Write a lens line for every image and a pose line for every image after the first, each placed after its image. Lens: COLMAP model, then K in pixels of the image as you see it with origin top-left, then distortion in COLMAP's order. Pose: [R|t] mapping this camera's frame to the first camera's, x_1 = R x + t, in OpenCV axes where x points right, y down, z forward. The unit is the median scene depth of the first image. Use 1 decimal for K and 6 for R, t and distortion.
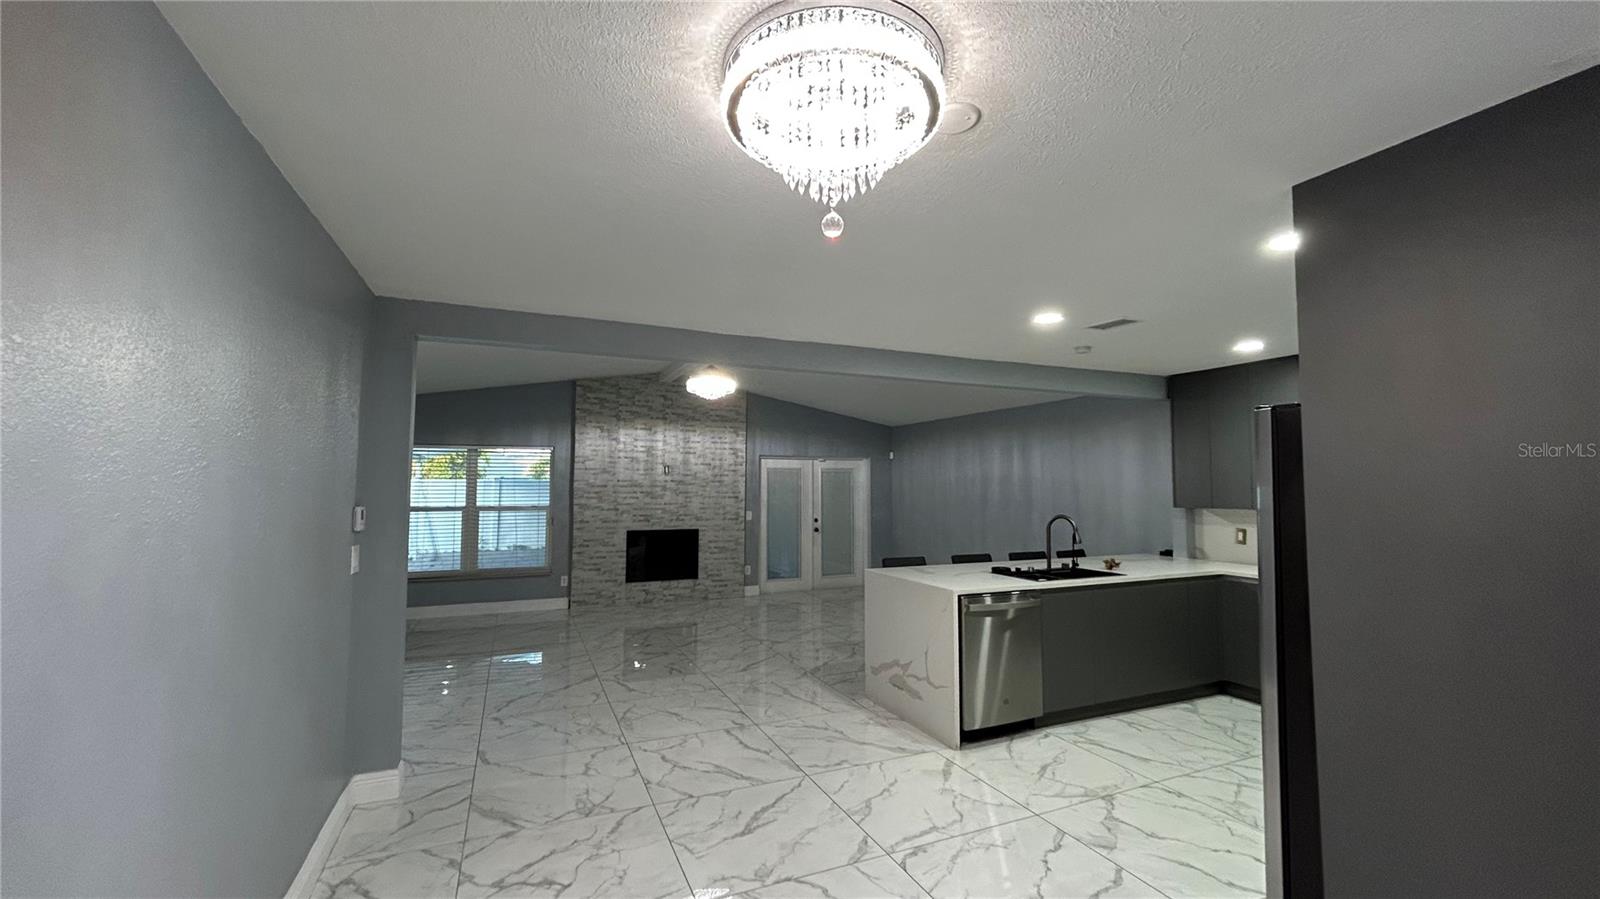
lens RADIAL K [[642.7, 0, 800.0], [0, 642.7, 449.5], [0, 0, 1]] dist [-0.001510, 0.000252]
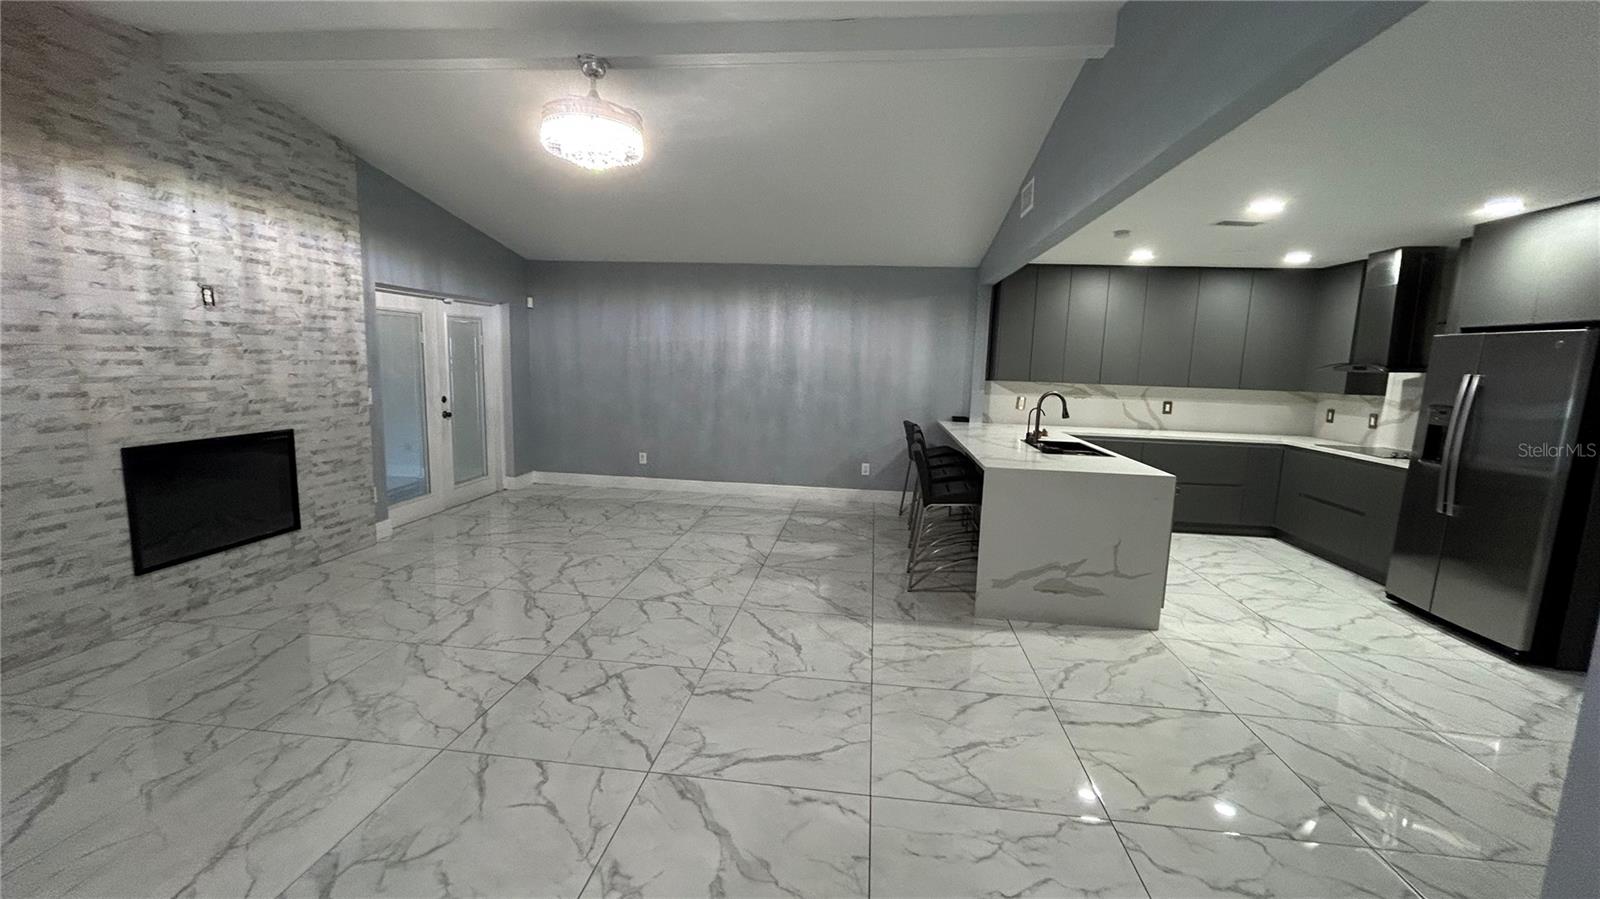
lens RADIAL K [[642.7, 0, 800.0], [0, 642.7, 449.5], [0, 0, 1]] dist [-0.001510, 0.000252]
pose [[0.507268, -0.105770, 0.855273, -0.632016], [-0.081862, 0.982038, 0.170000, 0.045139], [-0.857892, -0.156249, 0.489497, 0.742314]]
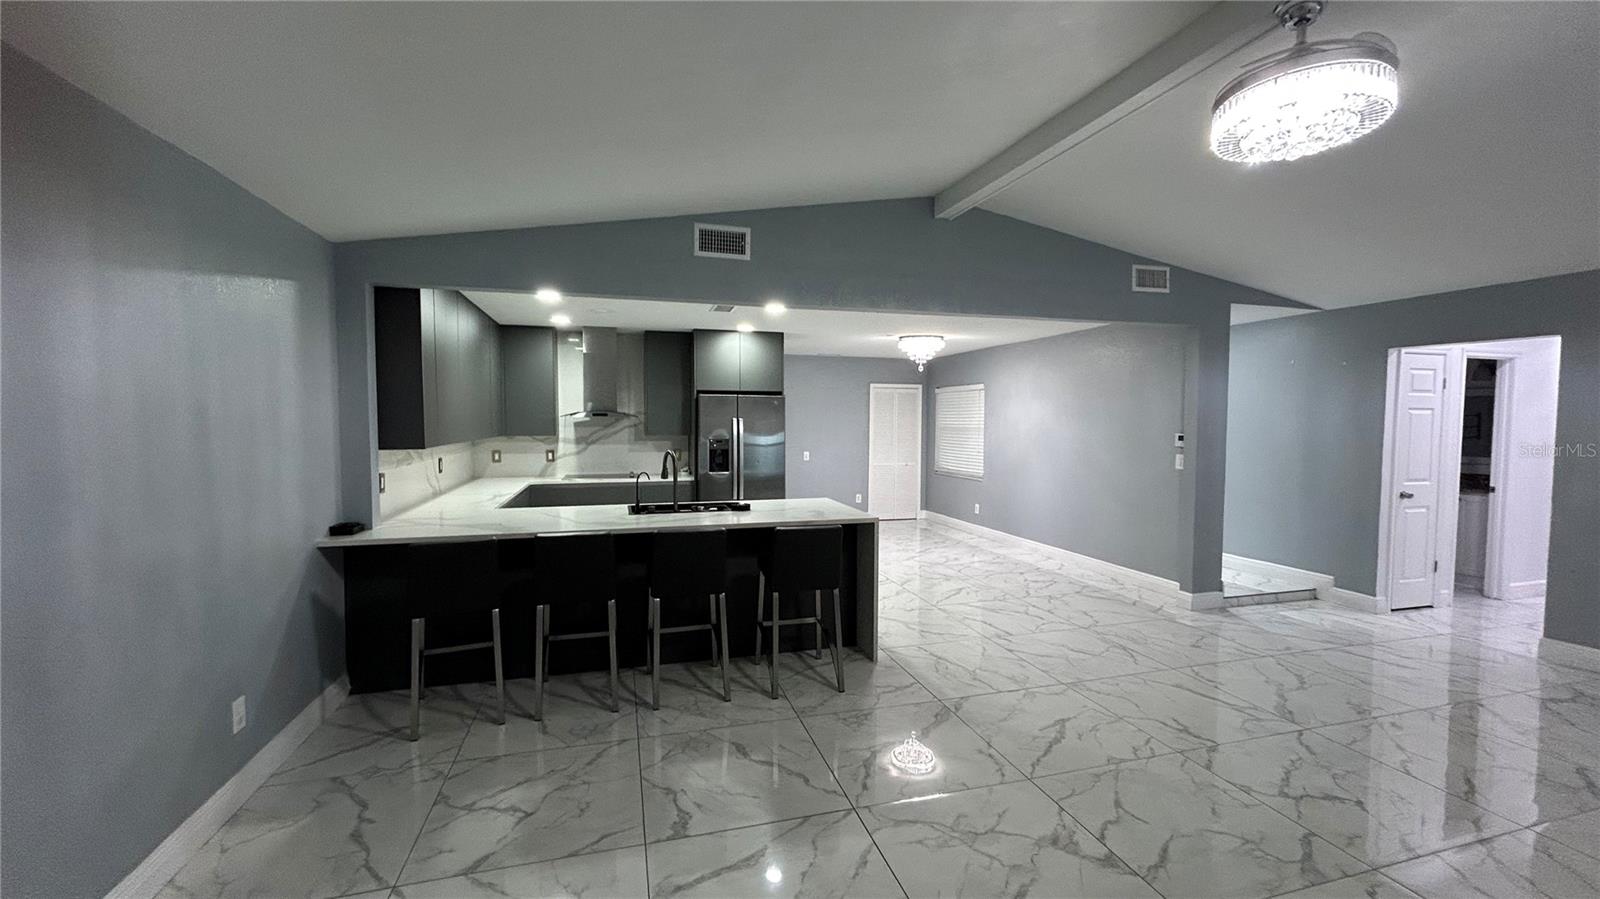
lens RADIAL K [[643.8, 0, 800.0], [0, 643.8, 449.5], [0, 0, 1]] dist [-0.001444, 0.000396]
pose [[-0.990505, -0.011297, 0.137012, 0.080724], [-0.012829, 0.999865, -0.010306, 0.096493], [-0.136877, -0.011966, -0.990516, 1.706075]]
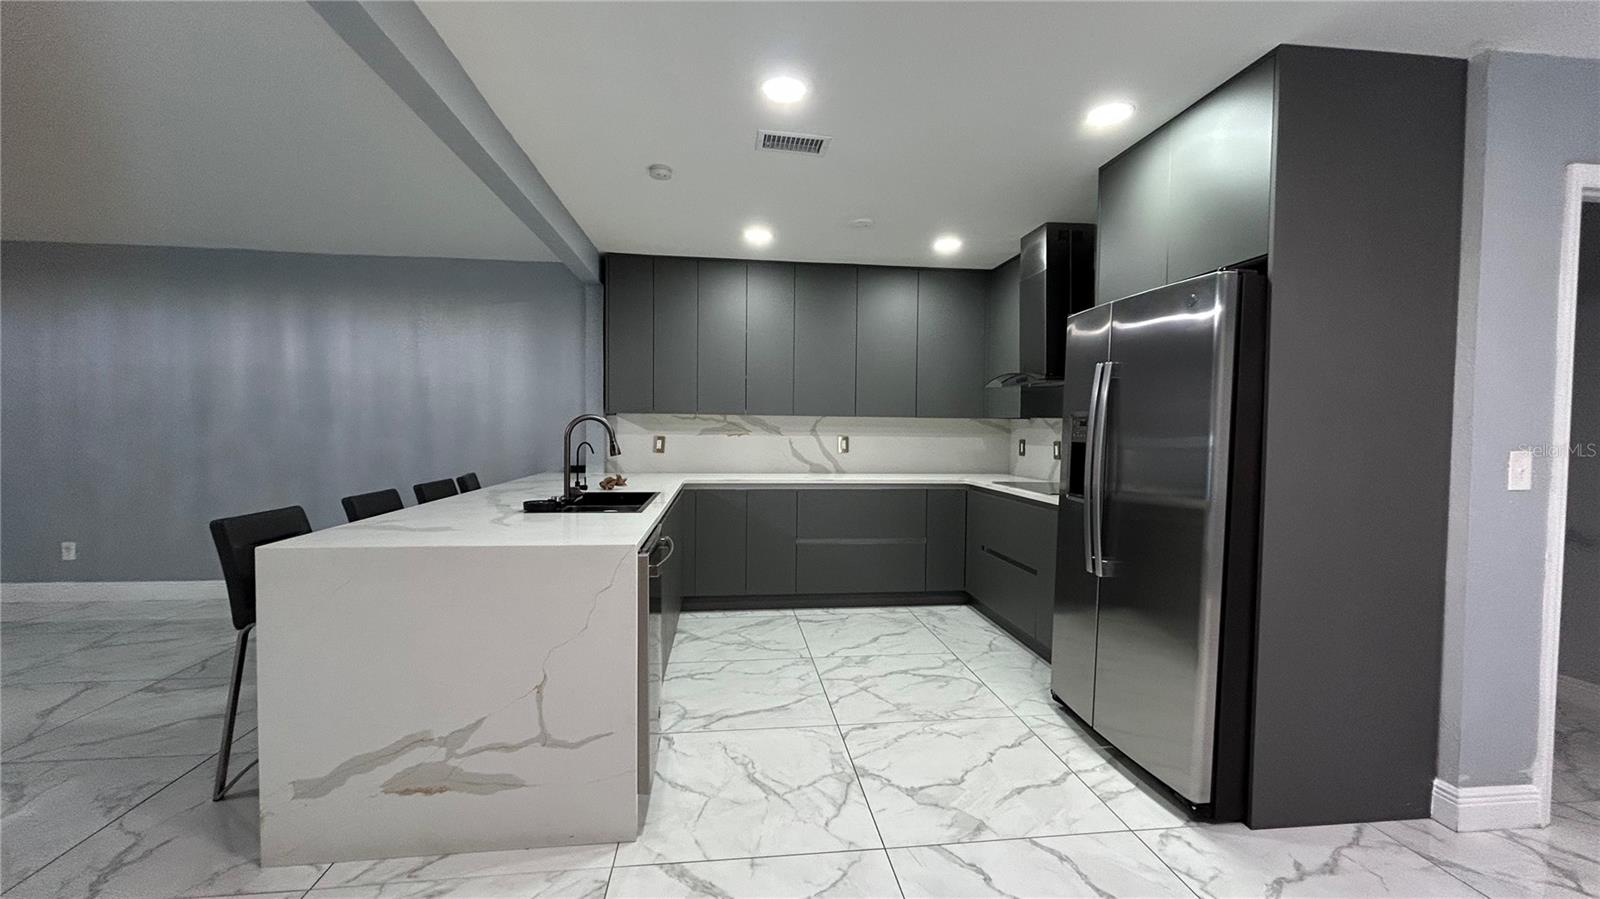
lens RADIAL K [[645.7, 0, 800.0], [0, 645.7, 449.5], [0, 0, 1]] dist [-0.000502, 0.000395]
pose [[0.291300, -0.032301, 0.956086, -0.156417], [-0.067931, 0.996208, 0.054353, 0.077676], [-0.954217, -0.080781, 0.288001, 0.533727]]
